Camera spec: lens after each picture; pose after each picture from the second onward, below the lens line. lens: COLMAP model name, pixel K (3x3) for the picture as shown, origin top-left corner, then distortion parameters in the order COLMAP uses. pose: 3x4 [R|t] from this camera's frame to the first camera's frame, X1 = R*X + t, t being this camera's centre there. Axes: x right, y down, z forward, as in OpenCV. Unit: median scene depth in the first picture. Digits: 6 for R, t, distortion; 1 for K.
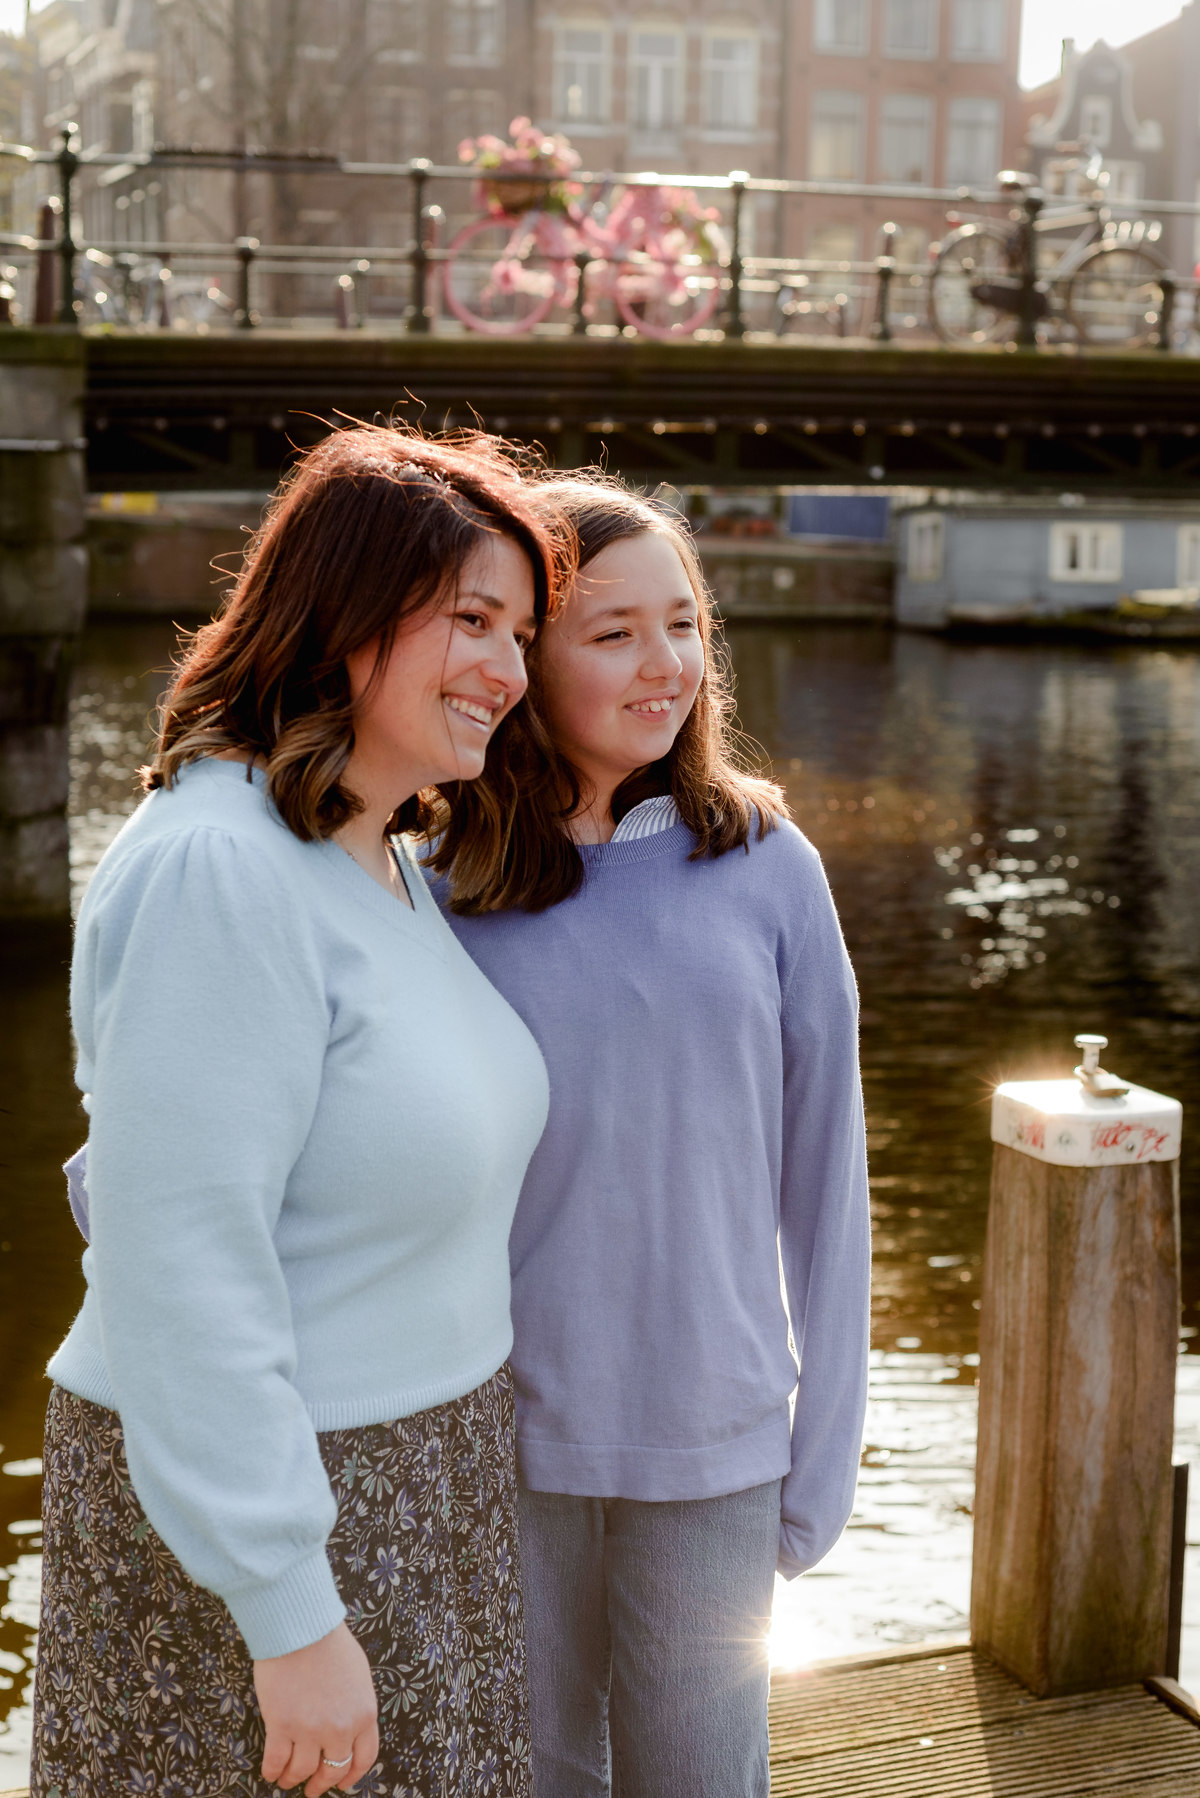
lens RADIAL K [[2786.2, 0, 600.0], [0, 2786.2, 899.0], [0, 0, 1]] dist [0.023976, -0.045612]
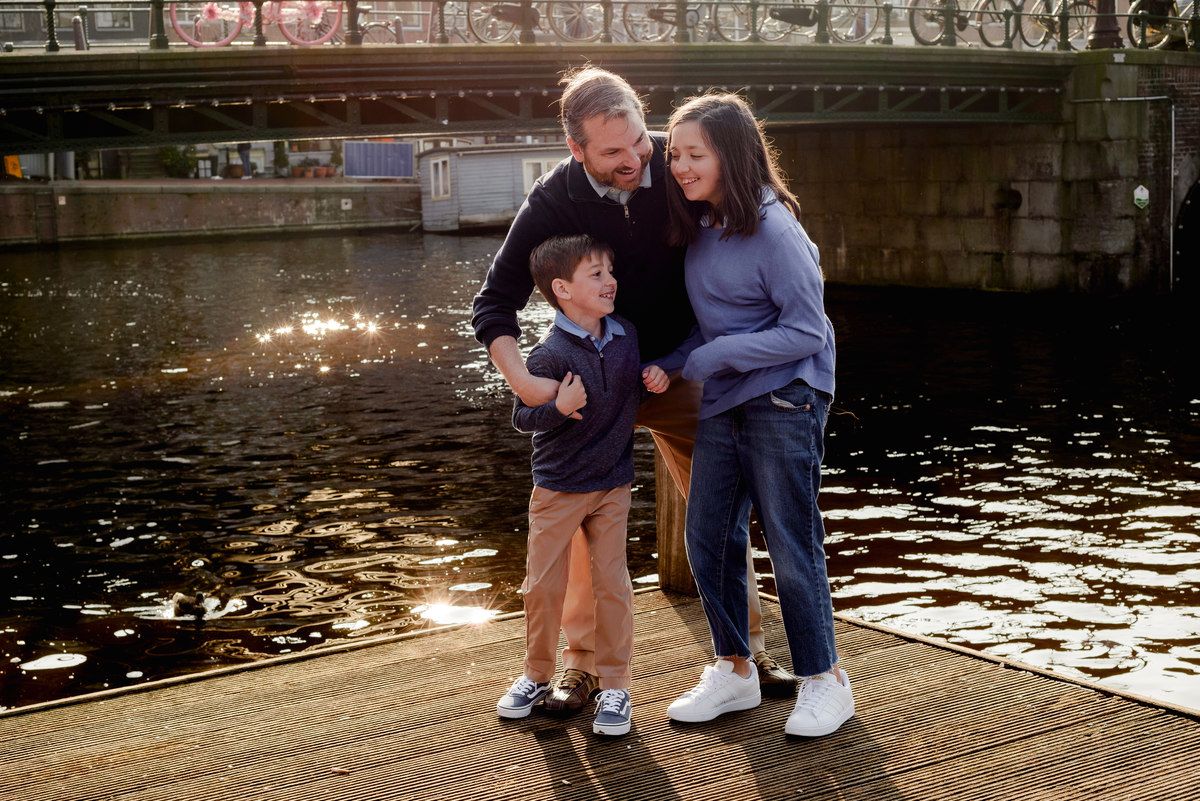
lens RADIAL K [[1981.8, 0, 600.0], [0, 1981.8, 400.5], [0, 0, 1]] dist [0.011899, 0.038086]
pose [[0.976303, -0.076264, 0.202525, -0.063870], [0.080179, 0.996718, -0.011183, 0.032323], [-0.201008, 0.027157, 0.979213, -0.165979]]
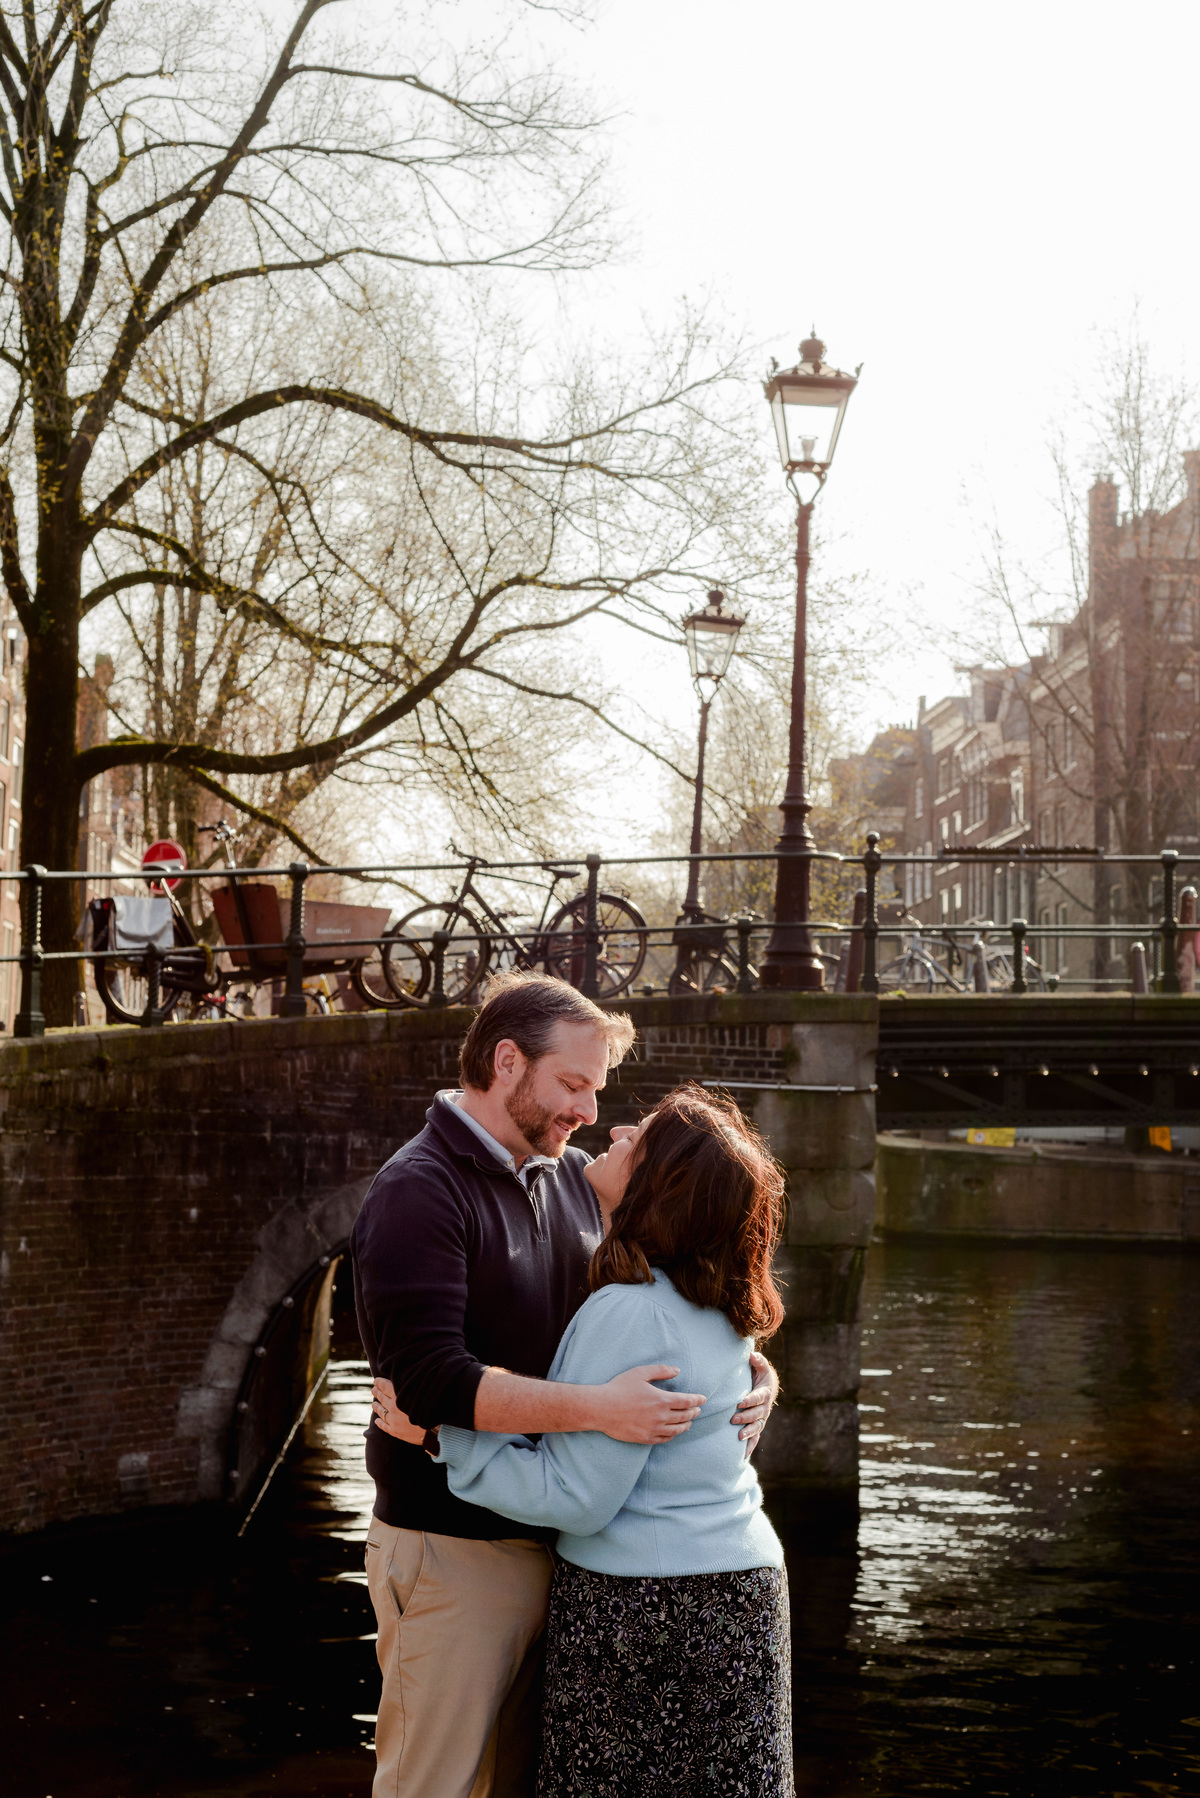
lens RADIAL K [[2691.0, 0, 538.7], [0, 2691.0, 898.4], [0, 0, 1]] dist [0.005867, 0.067208]
pose [[0.939620, -0.024674, -0.341328, 0.071406], [-0.054107, 0.974141, -0.219366, 0.018494], [0.337915, 0.224589, 0.913988, -0.120443]]
